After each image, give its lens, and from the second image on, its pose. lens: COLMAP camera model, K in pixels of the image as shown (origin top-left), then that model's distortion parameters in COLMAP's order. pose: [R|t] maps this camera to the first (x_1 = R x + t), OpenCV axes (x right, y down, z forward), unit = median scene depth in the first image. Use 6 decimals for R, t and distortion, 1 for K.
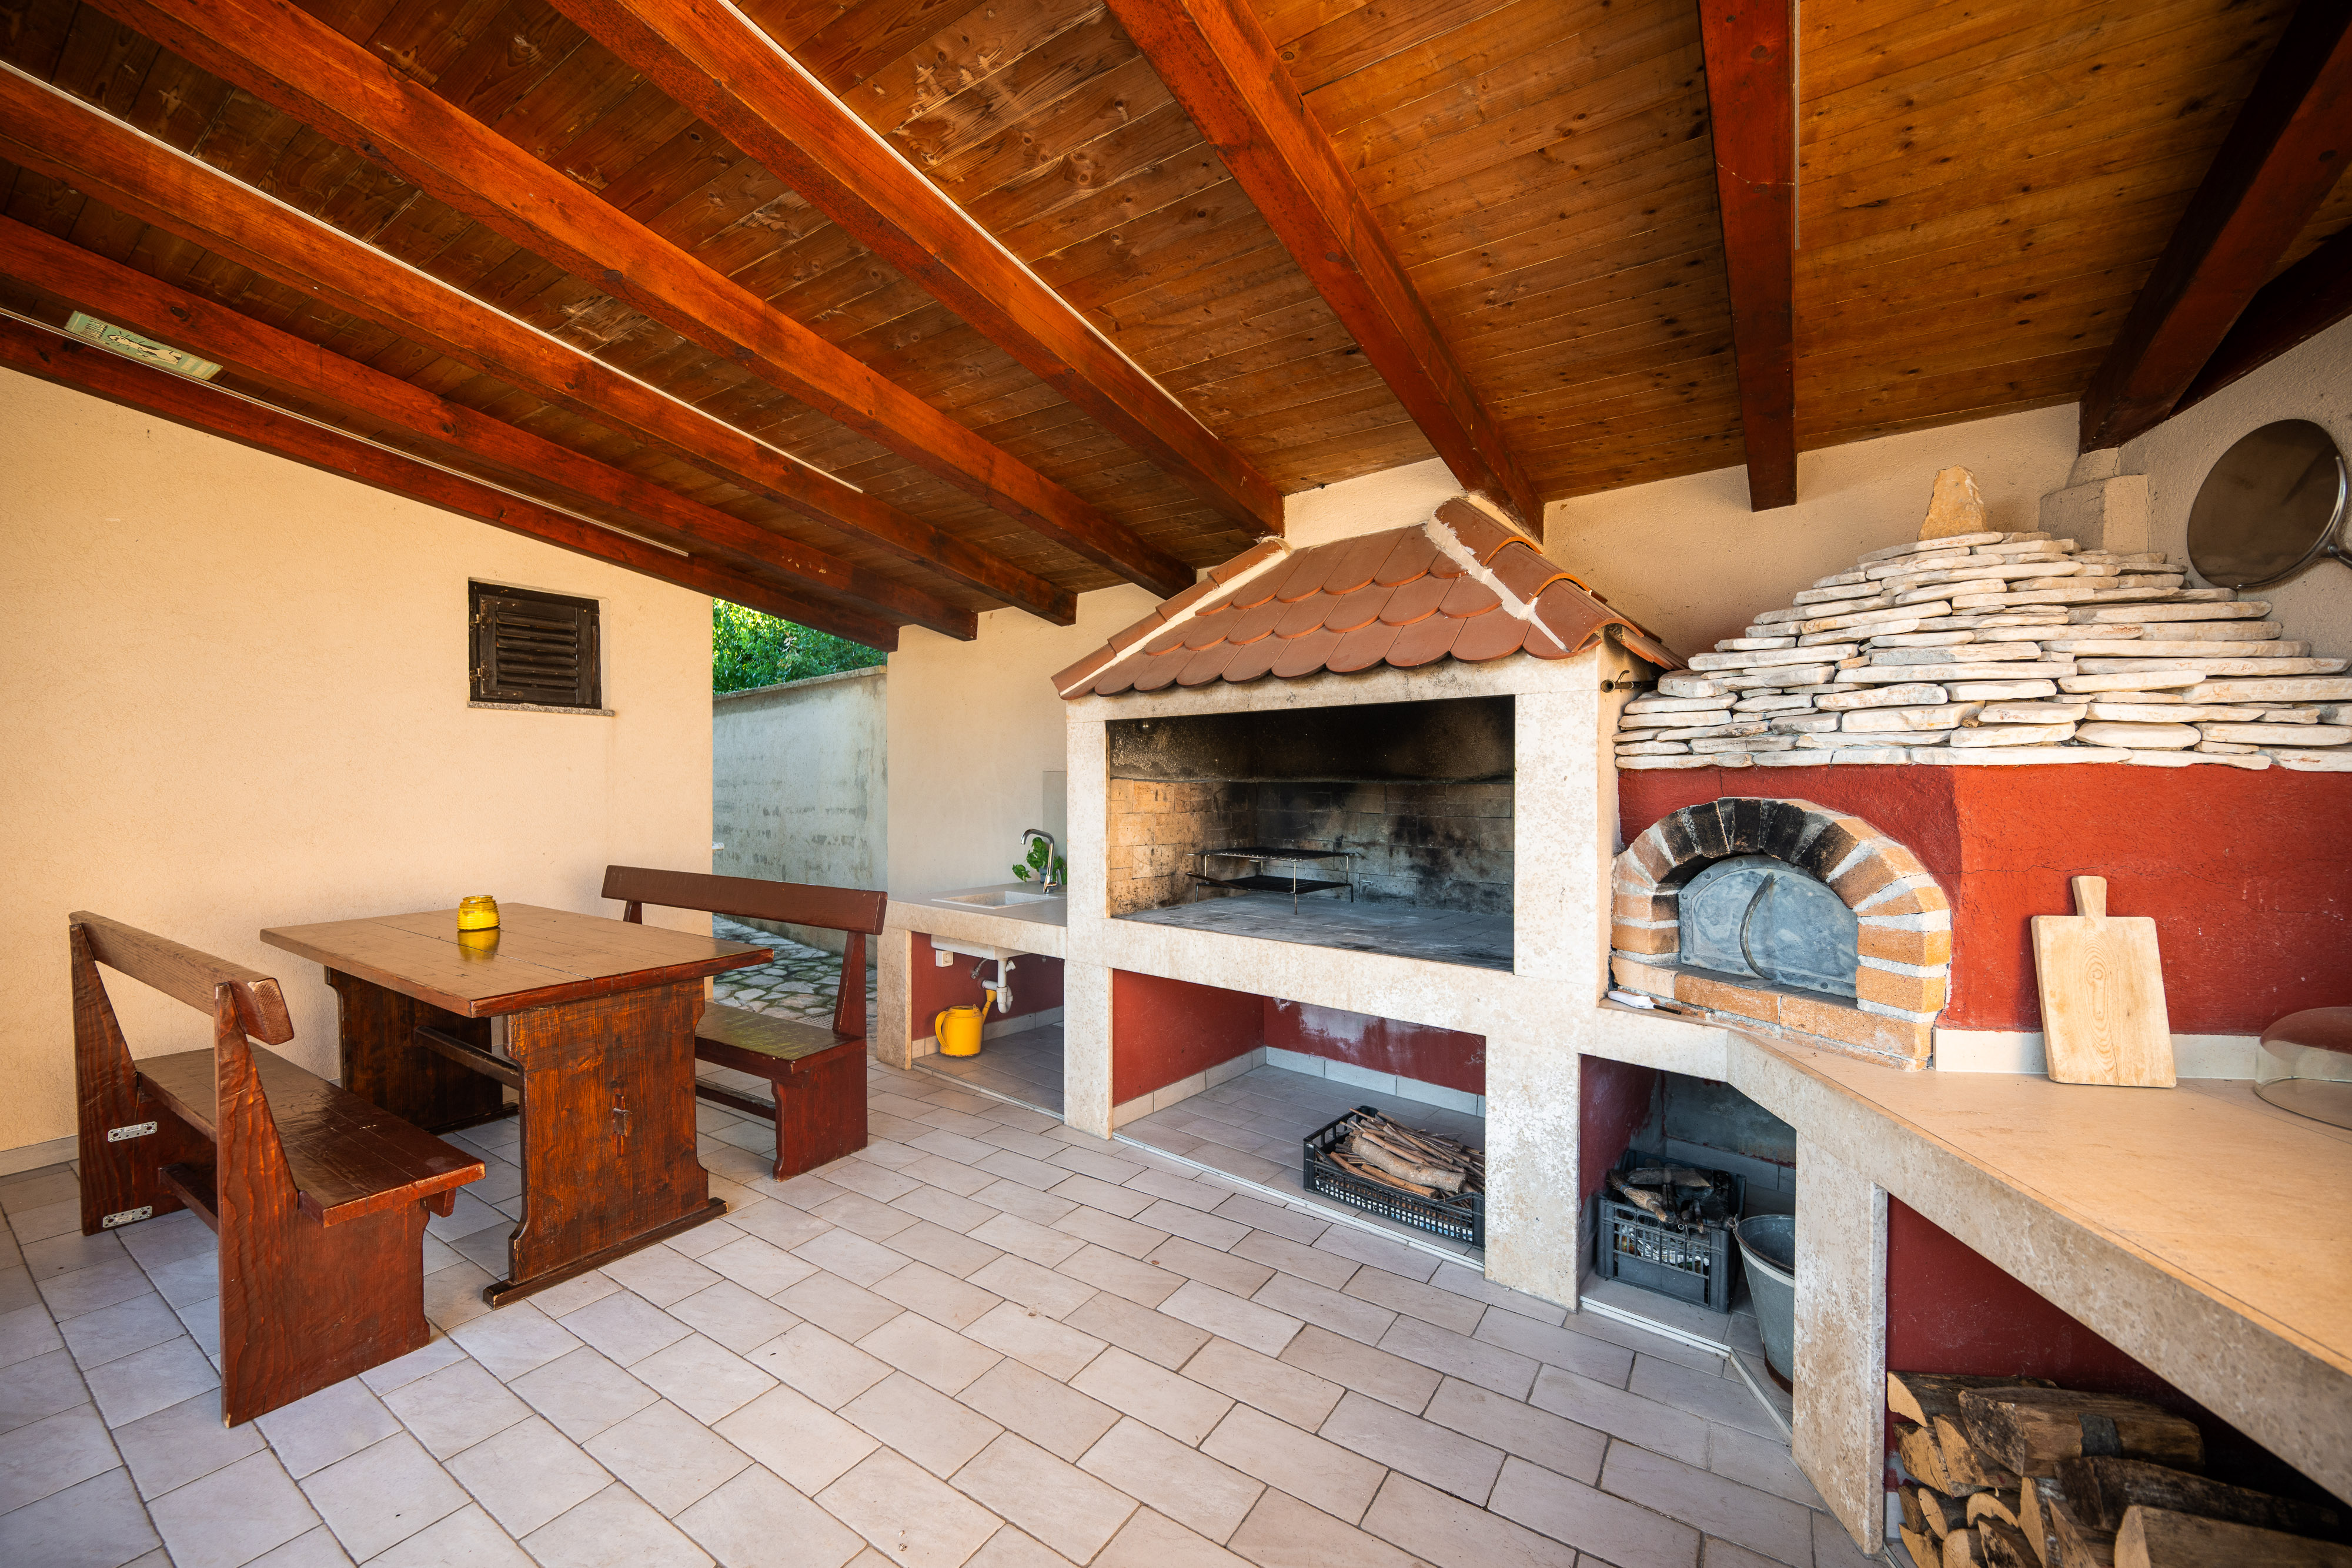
lens RADIAL K [[945.5, 0, 1177.7], [0, 945.5, 777.8], [0, 0, 1]] dist [-0.001678, -0.000191]
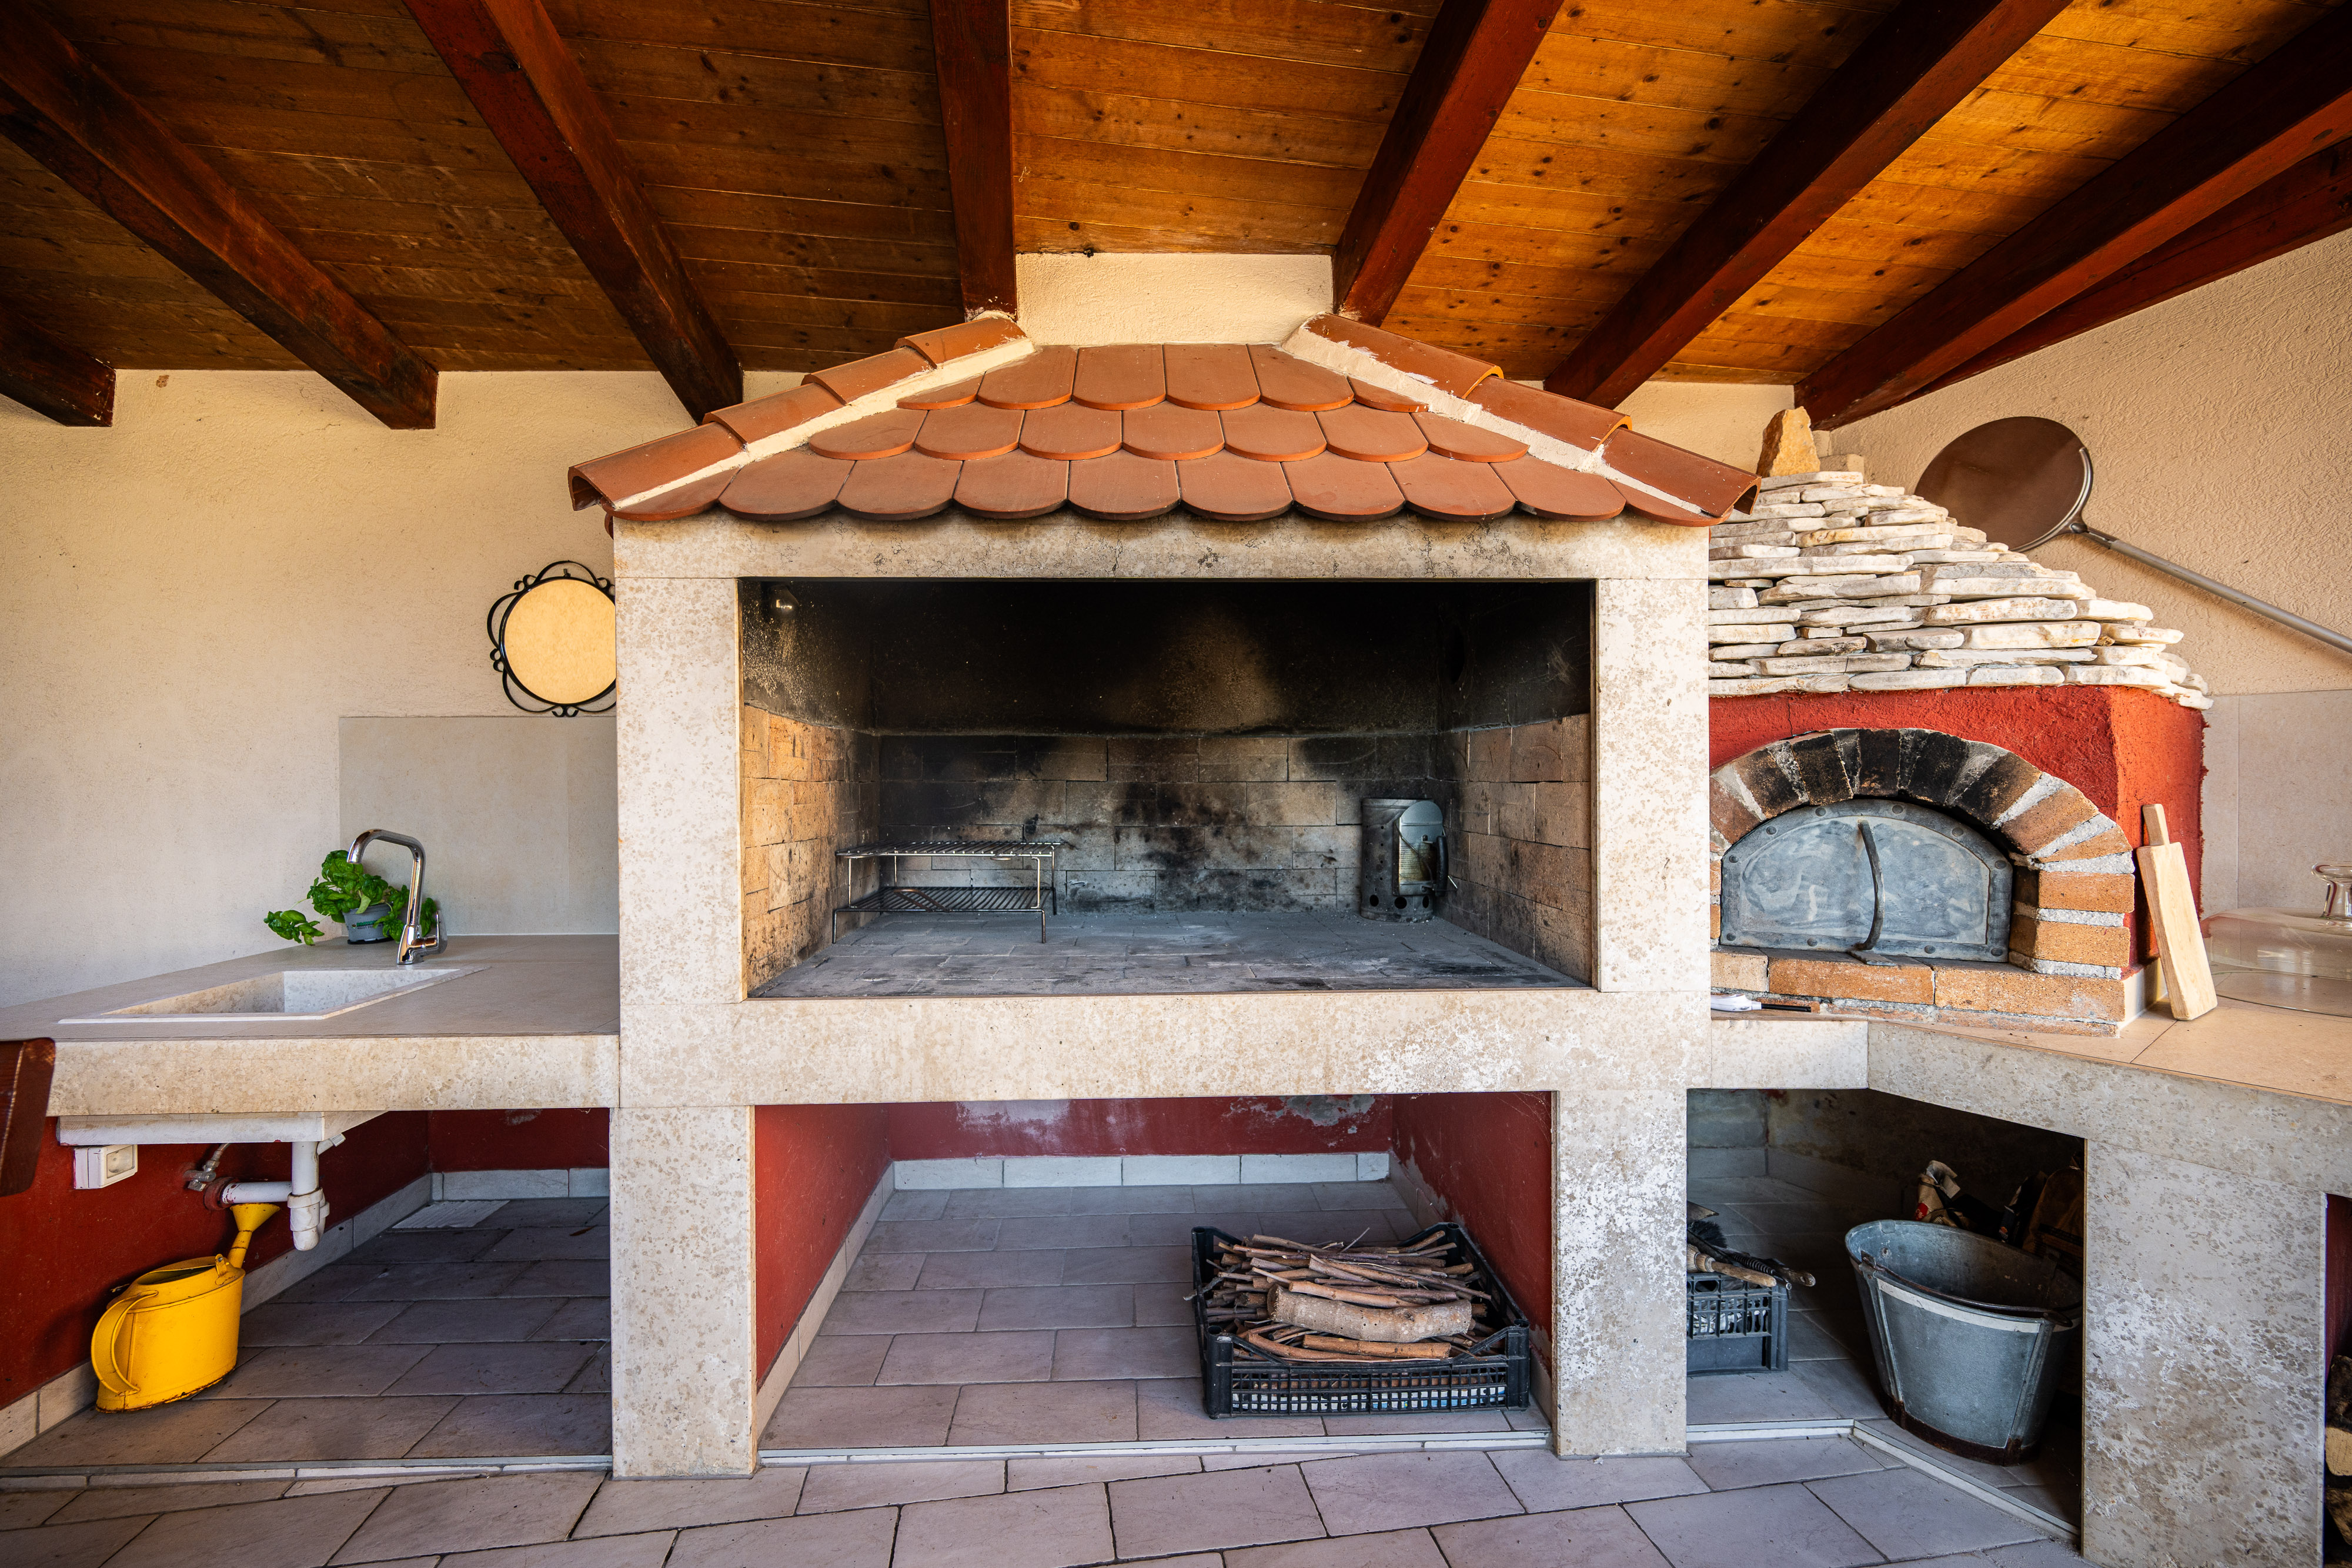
lens RADIAL K [[945.5, 0, 1177.7], [0, 945.5, 777.8], [0, 0, 1]] dist [-0.001678, -0.000191]
pose [[0.732571, -0.004373, 0.680676, -0.271126], [0.002996, 0.999990, 0.003199, 0.042921], [-0.680684, -0.000305, 0.732578, 0.589877]]
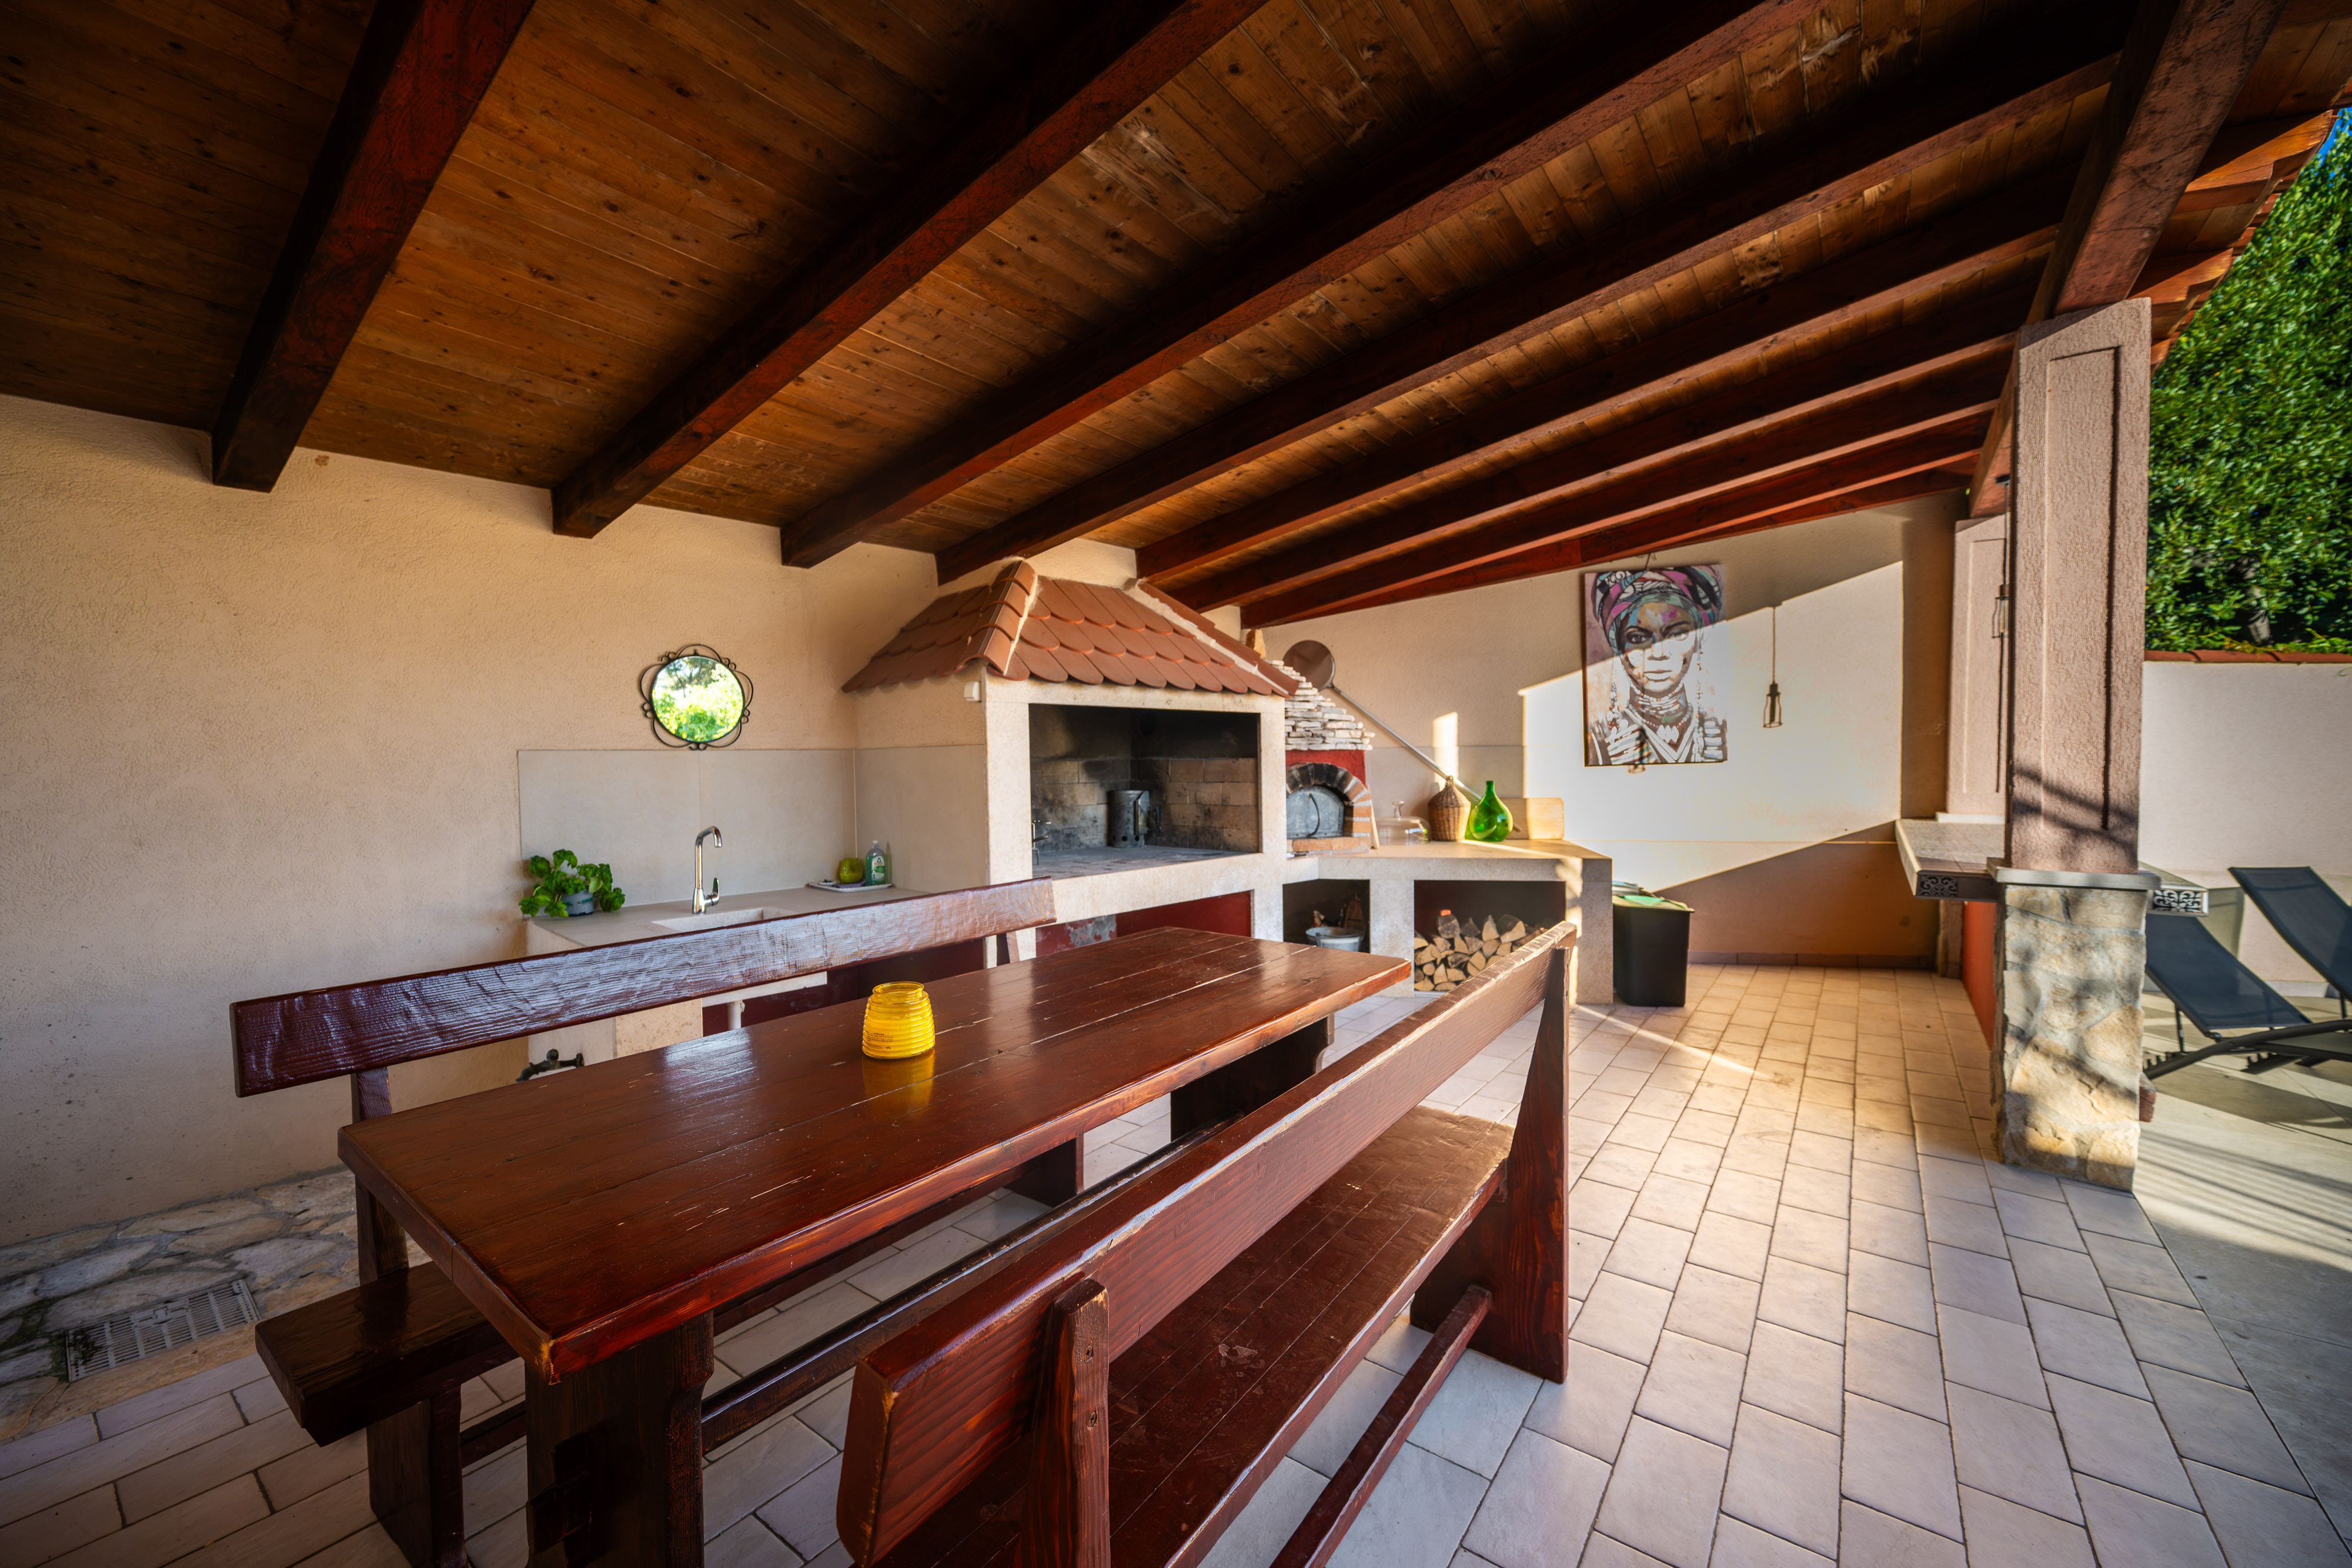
lens RADIAL K [[912.1, 0, 1185.5], [0, 912.1, 776.4], [0, 0, 1]] dist [-0.001237, -0.000317]
pose [[0.048978, -0.018340, 0.998631, -1.299755], [0.011006, 0.999781, 0.017821, 0.008179], [-0.998739, 0.010118, 0.049169, 0.886231]]
